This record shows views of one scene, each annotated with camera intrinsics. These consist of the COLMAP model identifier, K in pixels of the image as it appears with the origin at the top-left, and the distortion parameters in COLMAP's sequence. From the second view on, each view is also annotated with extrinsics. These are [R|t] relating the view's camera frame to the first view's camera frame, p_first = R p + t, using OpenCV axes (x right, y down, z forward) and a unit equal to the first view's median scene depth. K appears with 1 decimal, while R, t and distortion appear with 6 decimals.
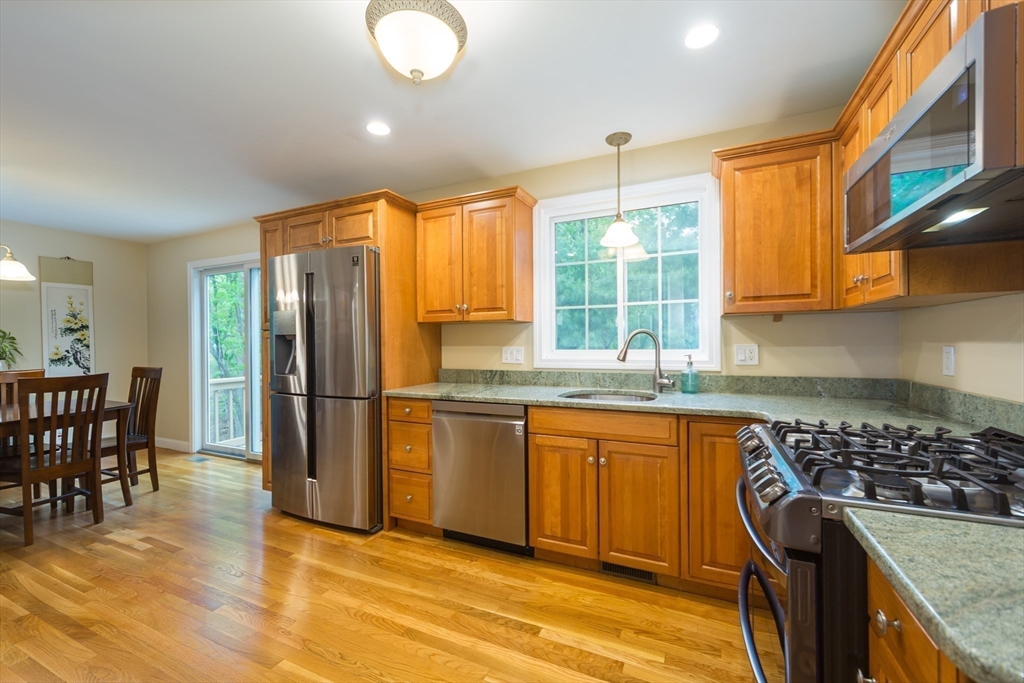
lens RADIAL K [[430.0, 0, 521.6], [0, 430.0, 339.7], [0, 0, 1]] dist [0.003503, -0.000137]
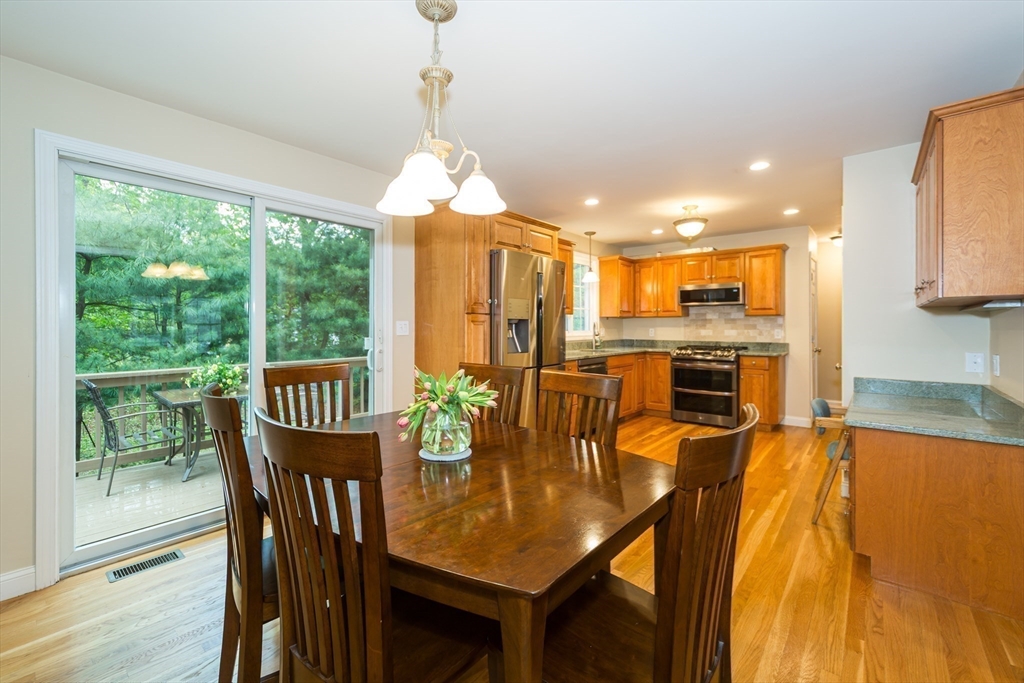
lens RADIAL K [[430.0, 0, 510.7], [0, 430.0, 325.5], [0, 0, 1]] dist [0.003503, -0.000137]
pose [[0.259758, 0.009131, 0.965630, -1.884668], [-0.008114, 0.999941, -0.007273, 0.015943], [-0.965640, -0.005946, 0.259817, 0.791869]]
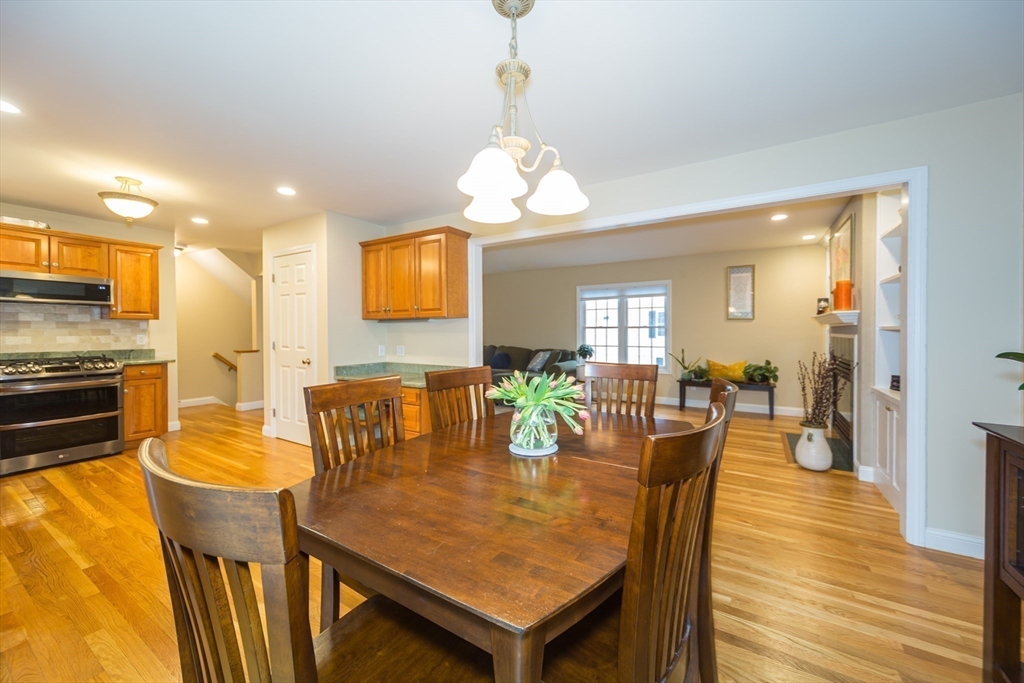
lens RADIAL K [[383.0, 0, 536.5], [0, 383.0, 335.5], [0, 0, 1]] dist [0.001583, -0.000225]
pose [[-0.998412, 0.007355, 0.055860, -1.429275], [0.007860, 0.999930, 0.008818, 0.011484], [-0.055791, 0.009243, -0.998400, 1.648954]]
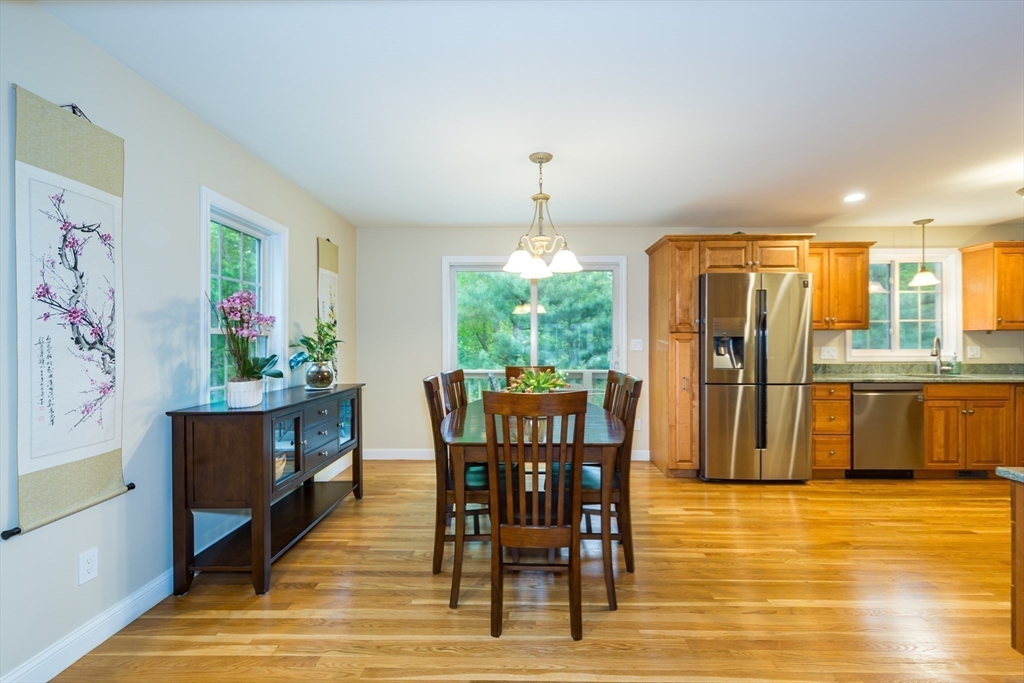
lens RADIAL K [[430.0, 0, 515.4], [0, 430.0, 343.3], [0, 0, 1]] dist [0.003503, -0.000137]
pose [[0.910662, 0.007812, 0.413078, -1.809846], [-0.010132, 0.999943, 0.003428, 0.010085], [-0.413028, -0.007307, 0.910689, 0.132700]]
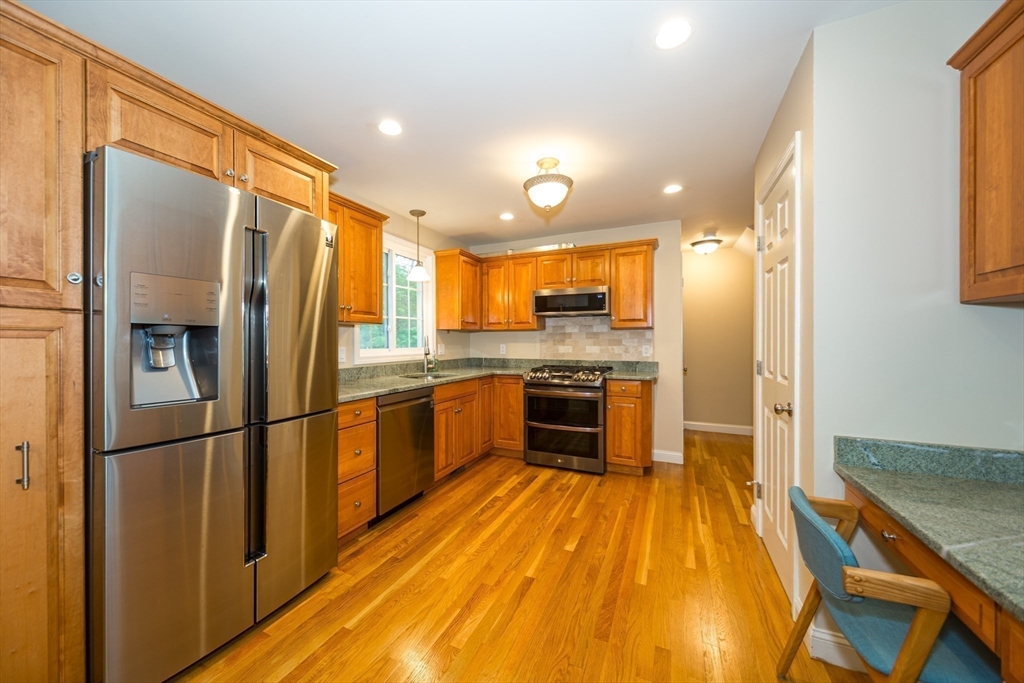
lens RADIAL K [[383.0, 0, 491.7], [0, 383.0, 341.7], [0, 0, 1]] dist [0.001583, -0.000225]
pose [[0.006176, 0.008334, 0.999946, -1.114614], [-0.005249, 0.999952, -0.008301, 0.010463], [-0.999967, -0.005198, 0.006219, 0.696339]]
